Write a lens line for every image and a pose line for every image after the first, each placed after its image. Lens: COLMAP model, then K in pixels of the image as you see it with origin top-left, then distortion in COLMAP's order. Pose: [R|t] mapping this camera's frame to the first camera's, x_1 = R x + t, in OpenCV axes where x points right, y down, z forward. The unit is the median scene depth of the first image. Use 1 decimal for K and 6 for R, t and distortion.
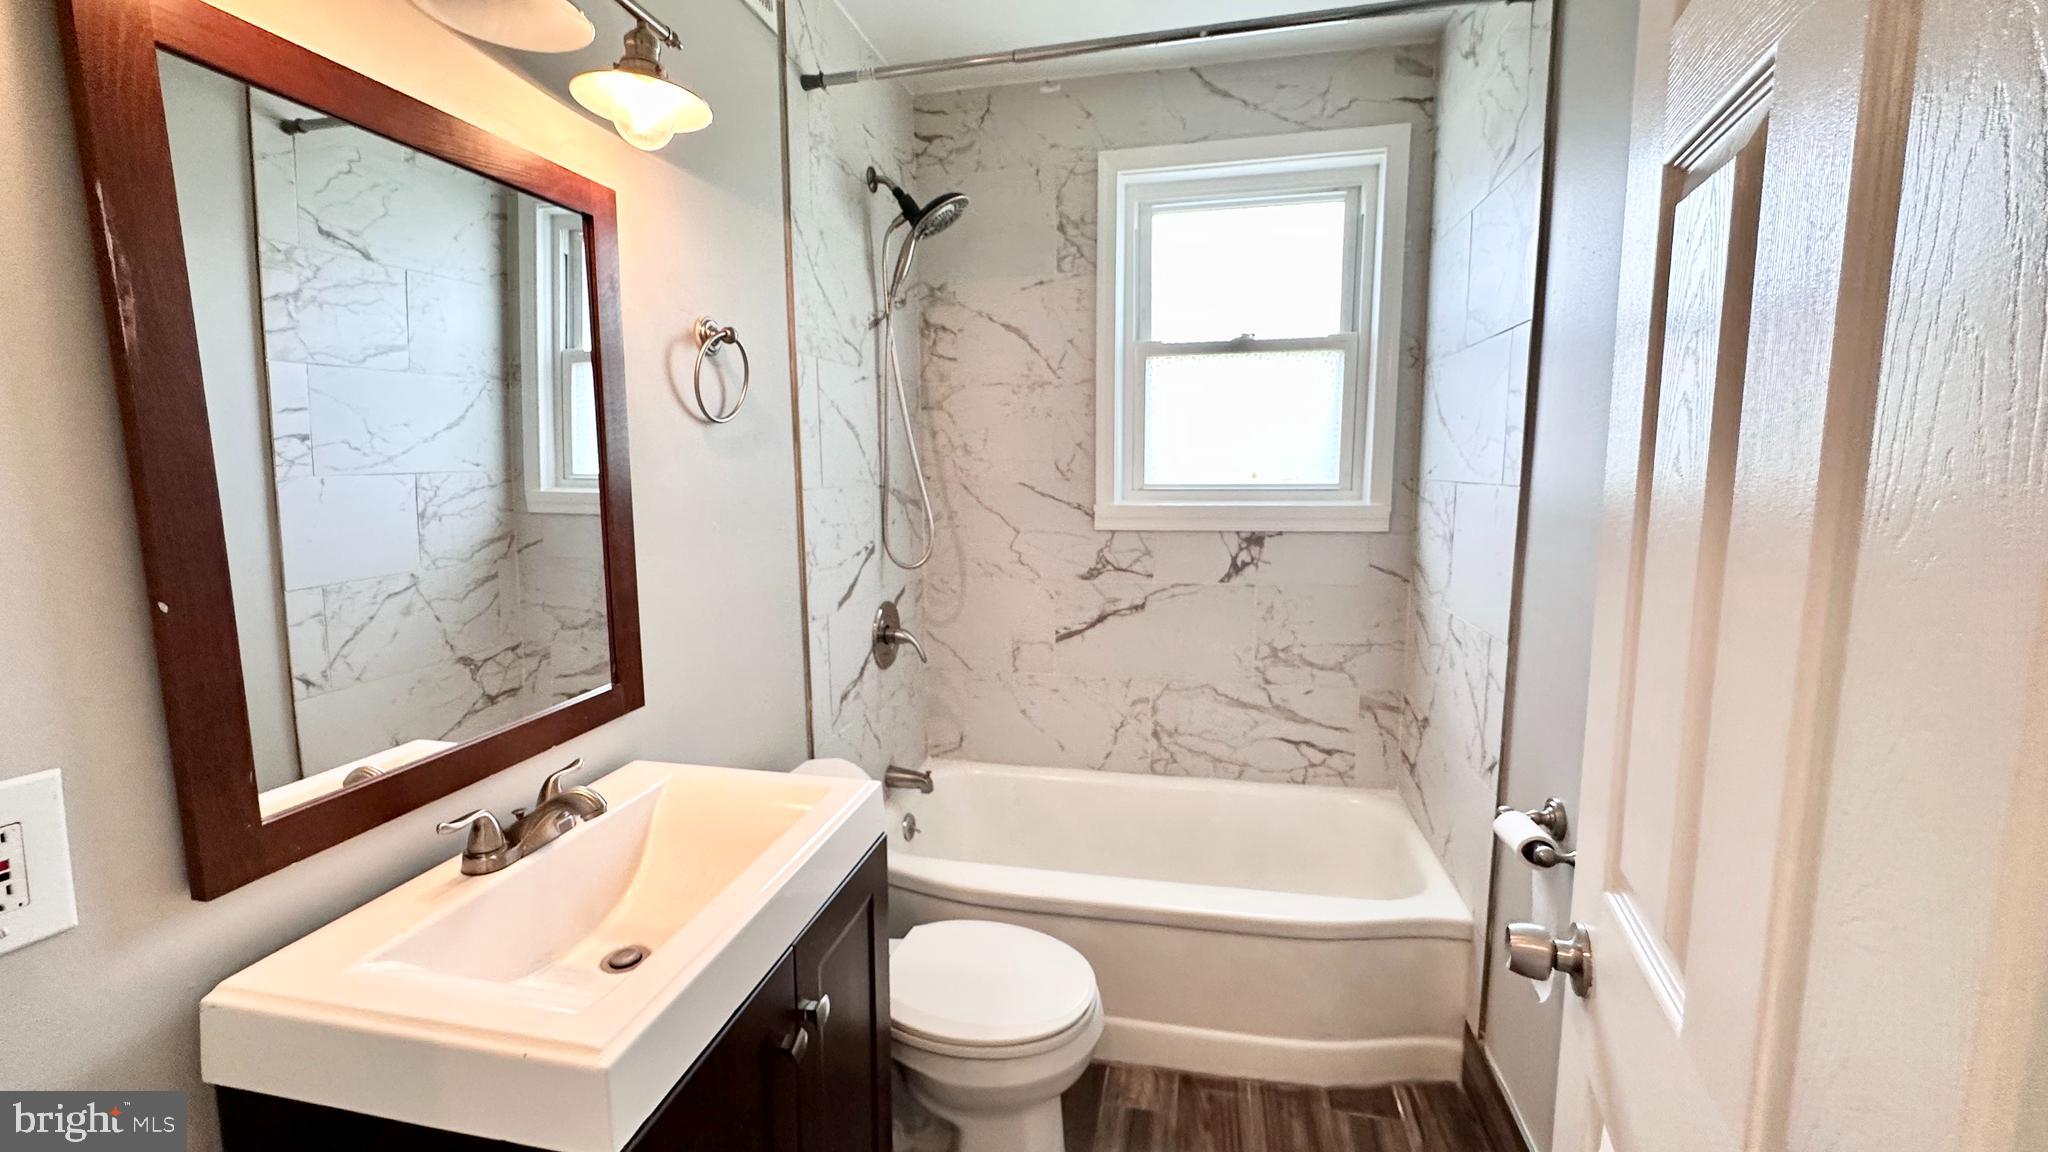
lens RADIAL K [[819.1, 0, 1018.7], [0, 819.1, 572.3], [0, 0, 1]] dist [-0.009334, 0.000043]
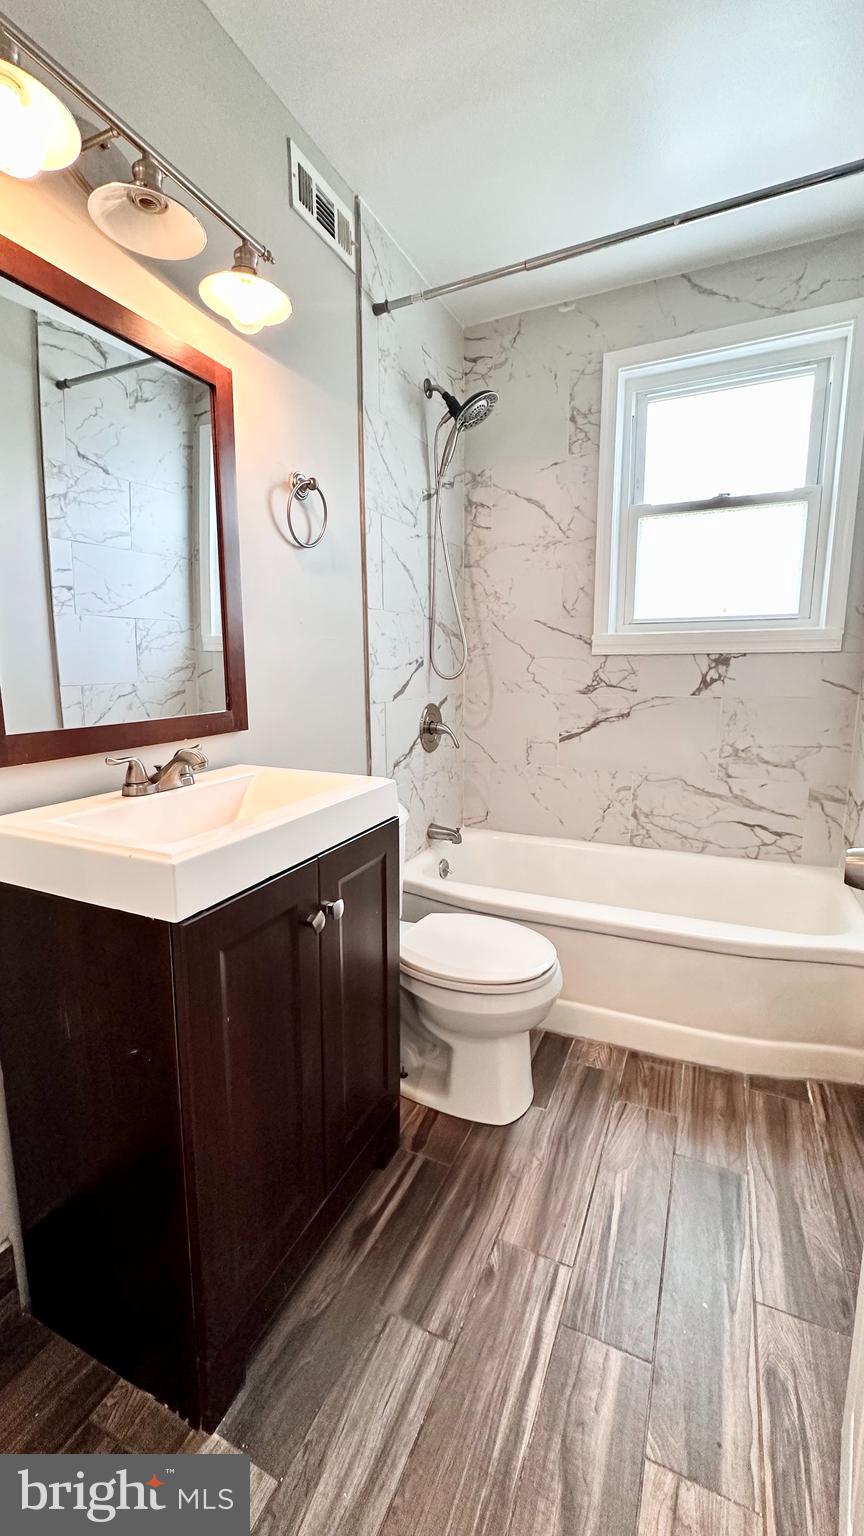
lens RADIAL K [[612.4, 0, 431.7], [0, 612.4, 765.6], [0, 0, 1]] dist [-0.006387, 0.001662]
pose [[0.976338, 0.036725, -0.213108, 0.063808], [-0.029130, 0.998827, 0.038669, 0.102862], [0.214278, -0.031546, 0.976263, -0.011429]]
